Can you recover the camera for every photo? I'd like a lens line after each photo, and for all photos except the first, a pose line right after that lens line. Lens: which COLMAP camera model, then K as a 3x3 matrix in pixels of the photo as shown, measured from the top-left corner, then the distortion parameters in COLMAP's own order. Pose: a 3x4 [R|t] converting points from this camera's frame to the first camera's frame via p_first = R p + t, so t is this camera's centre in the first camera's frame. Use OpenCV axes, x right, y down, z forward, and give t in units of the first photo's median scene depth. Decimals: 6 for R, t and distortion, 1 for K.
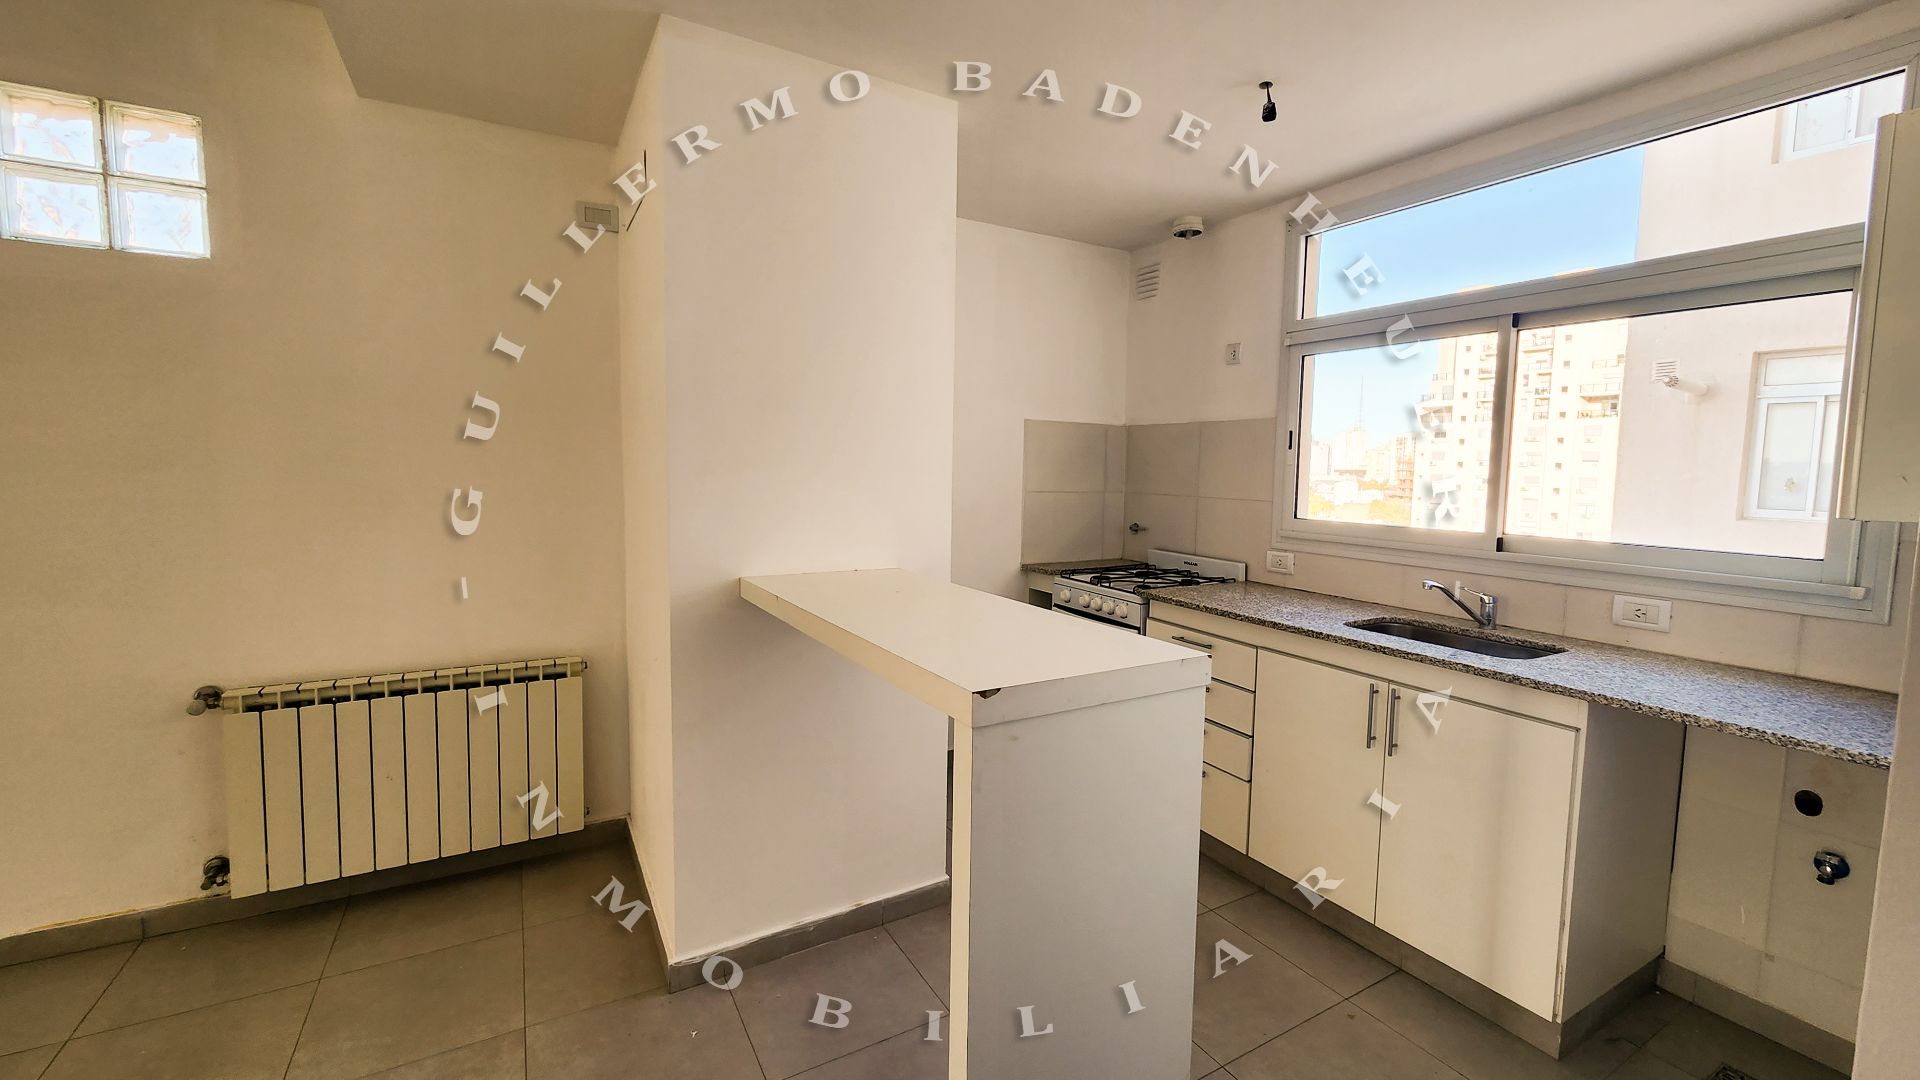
lens RADIAL K [[786.3, 0, 974.4], [0, 786.3, 525.9], [0, 0, 1]] dist [-0.001449, -0.000306]
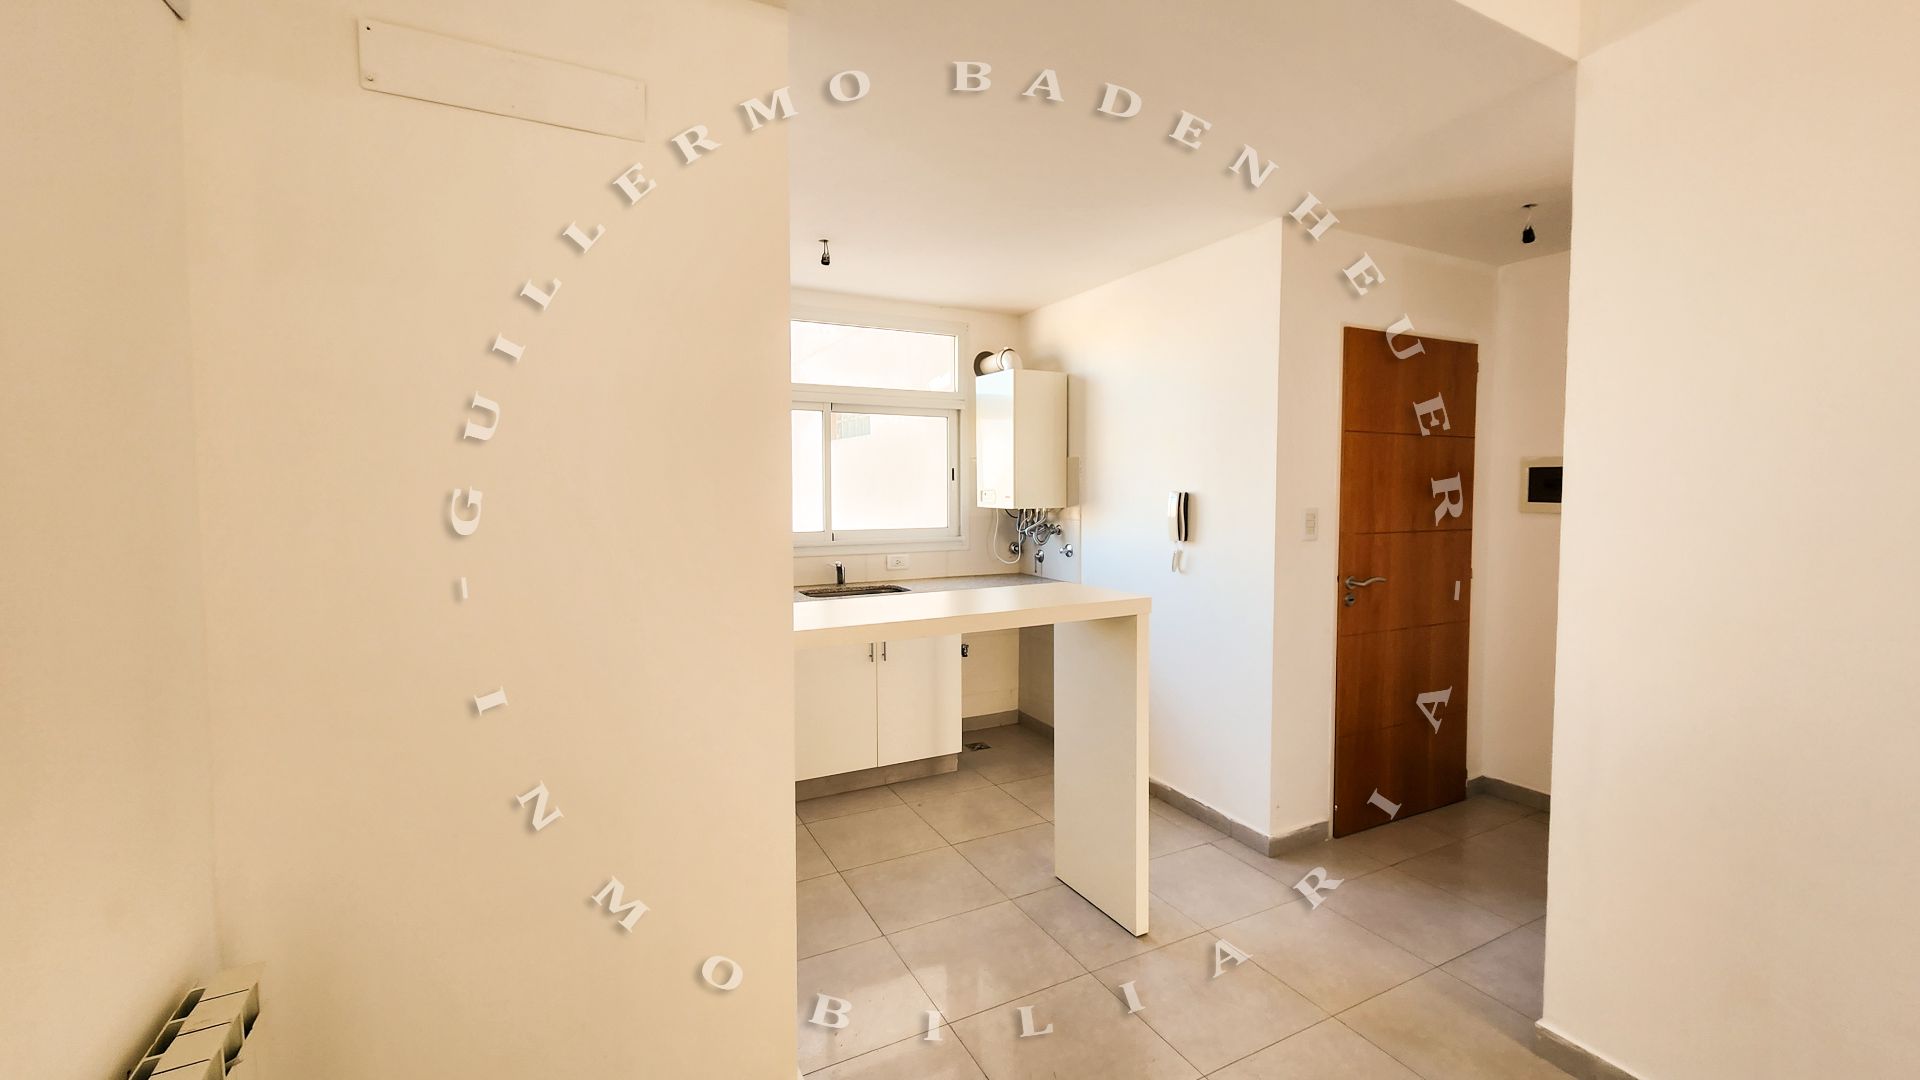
lens RADIAL K [[786.3, 0, 974.4], [0, 786.3, 525.9], [0, 0, 1]] dist [-0.001449, -0.000306]
pose [[0.036826, -0.071232, 0.996780, -0.826323], [0.081381, 0.994357, 0.068052, -0.073759], [-0.996003, 0.078612, 0.042415, 0.502375]]
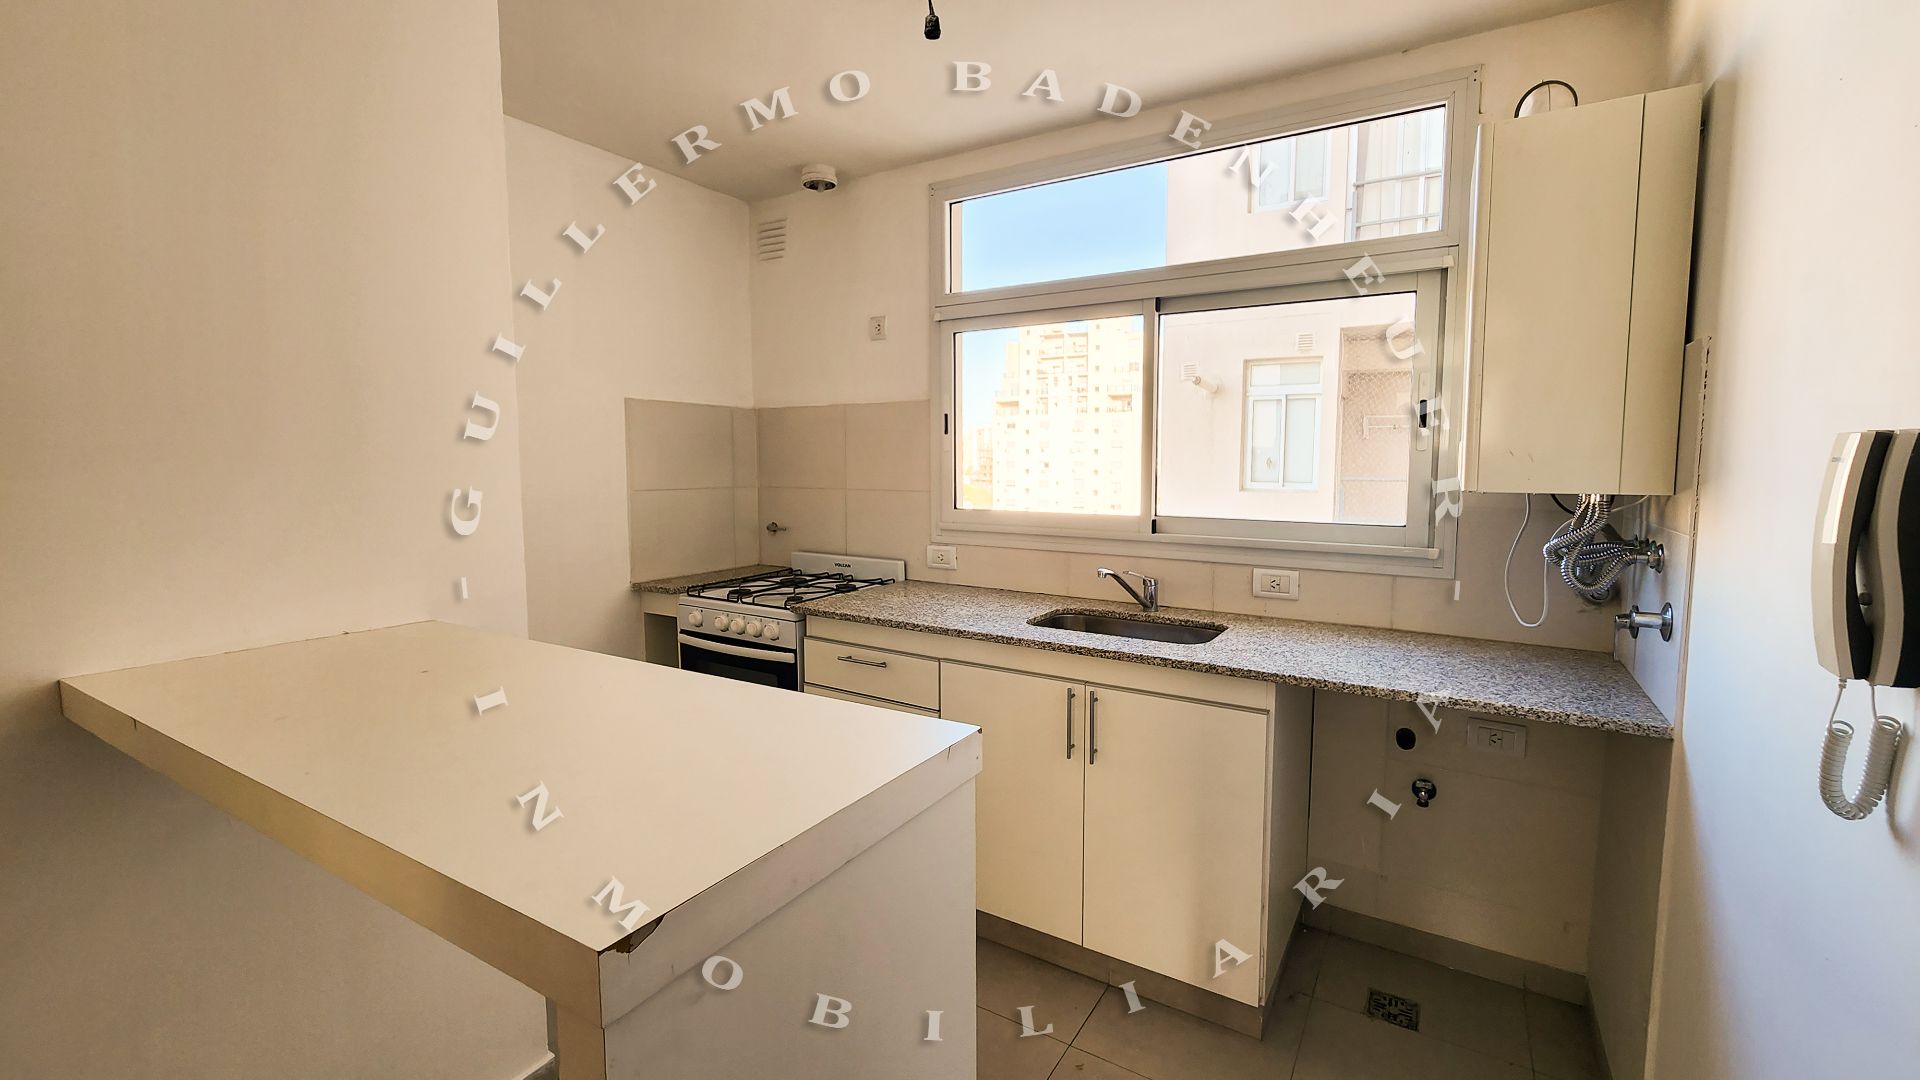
lens RADIAL K [[782.9, 0, 986.5], [0, 782.9, 522.8], [0, 0, 1]] dist [0.000530, -0.000135]
pose [[0.874666, -0.056714, 0.481397, -0.003884], [0.052861, 0.998369, 0.021575, -0.011615], [-0.481835, 0.006577, 0.876237, 0.179129]]
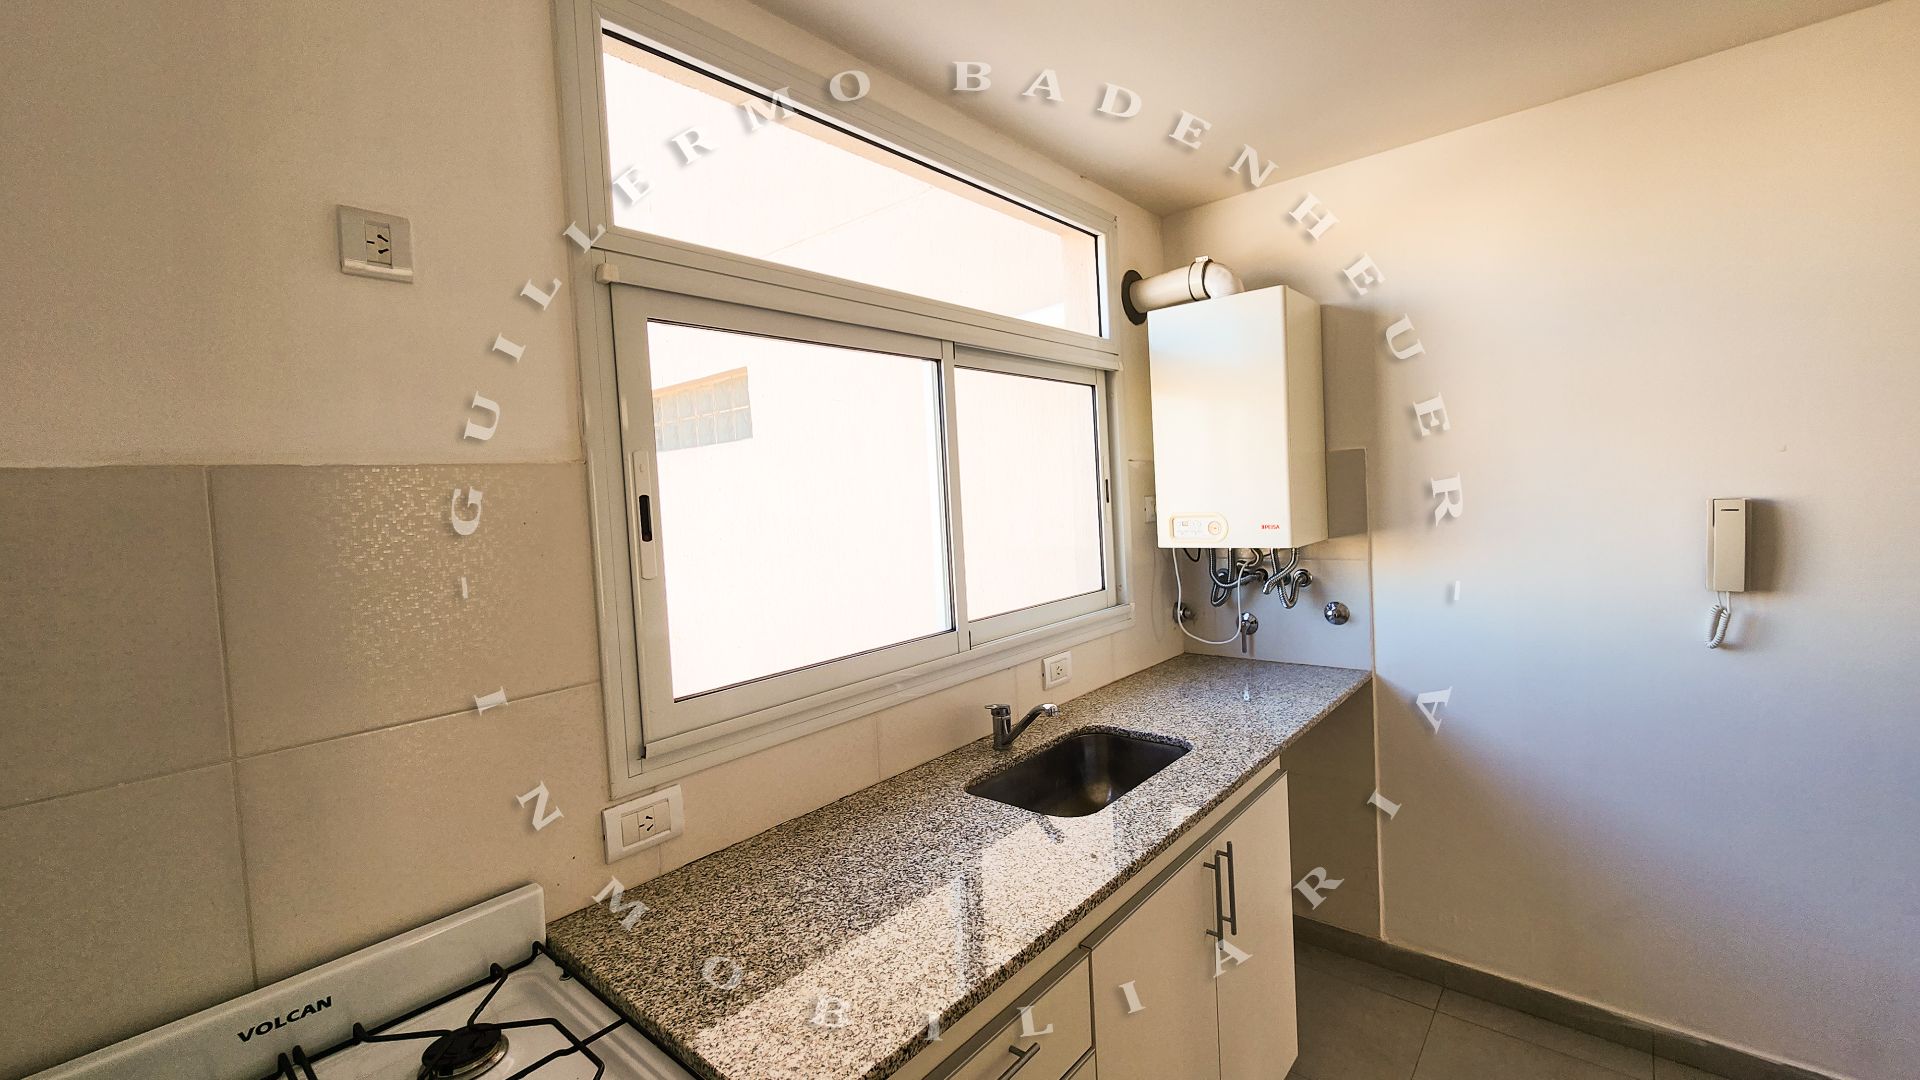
lens RADIAL K [[782.9, 0, 986.5], [0, 782.9, 522.8], [0, 0, 1]] dist [0.000530, -0.000135]
pose [[-0.349296, -0.043467, 0.936004, -0.040676], [0.115365, 0.989328, 0.088995, -0.125463], [-0.929883, 0.139068, -0.340554, 0.991680]]
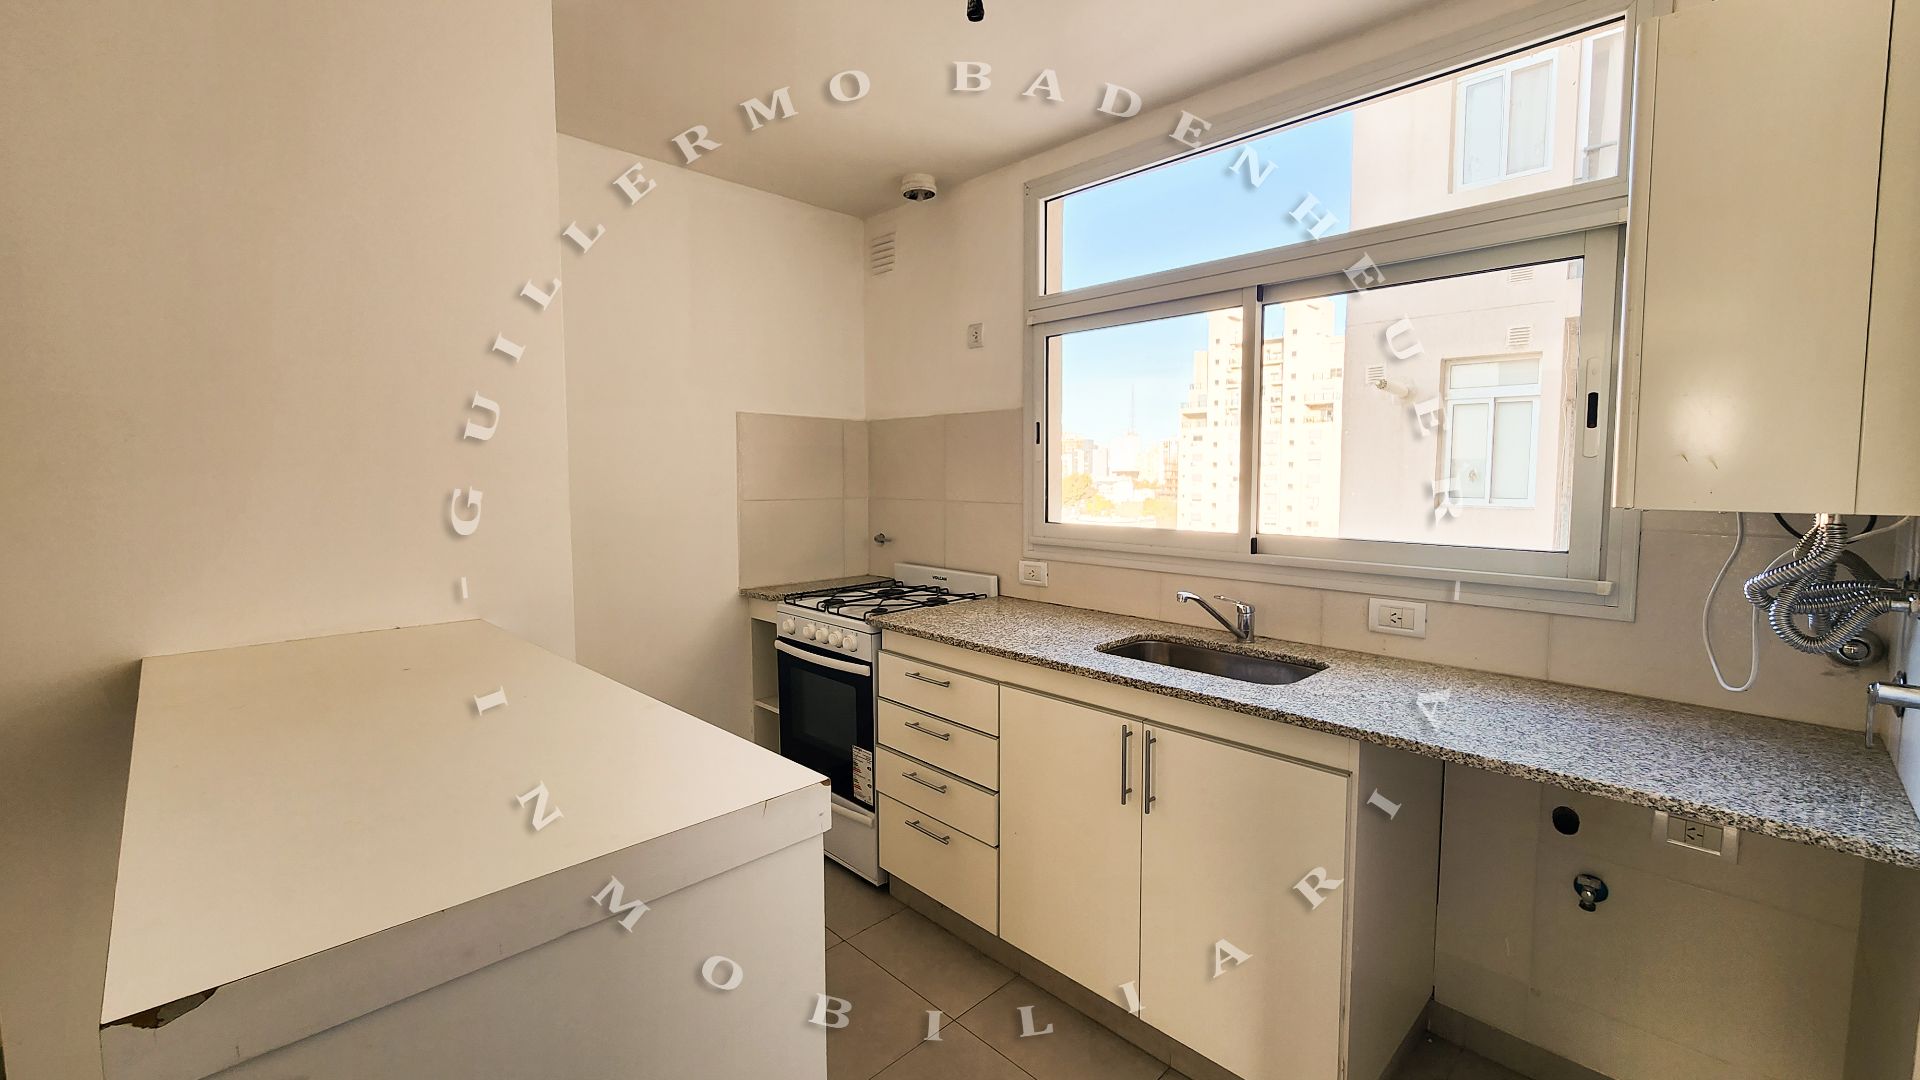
lens RADIAL K [[779.7, 0, 983.4], [0, 779.7, 525.4], [0, 0, 1]] dist [0.000573, -0.001155]
pose [[0.965200, -0.035710, 0.259063, 0.118097], [0.037878, 0.999277, -0.003379, -0.006446], [-0.258755, 0.013074, 0.965854, 0.184600]]
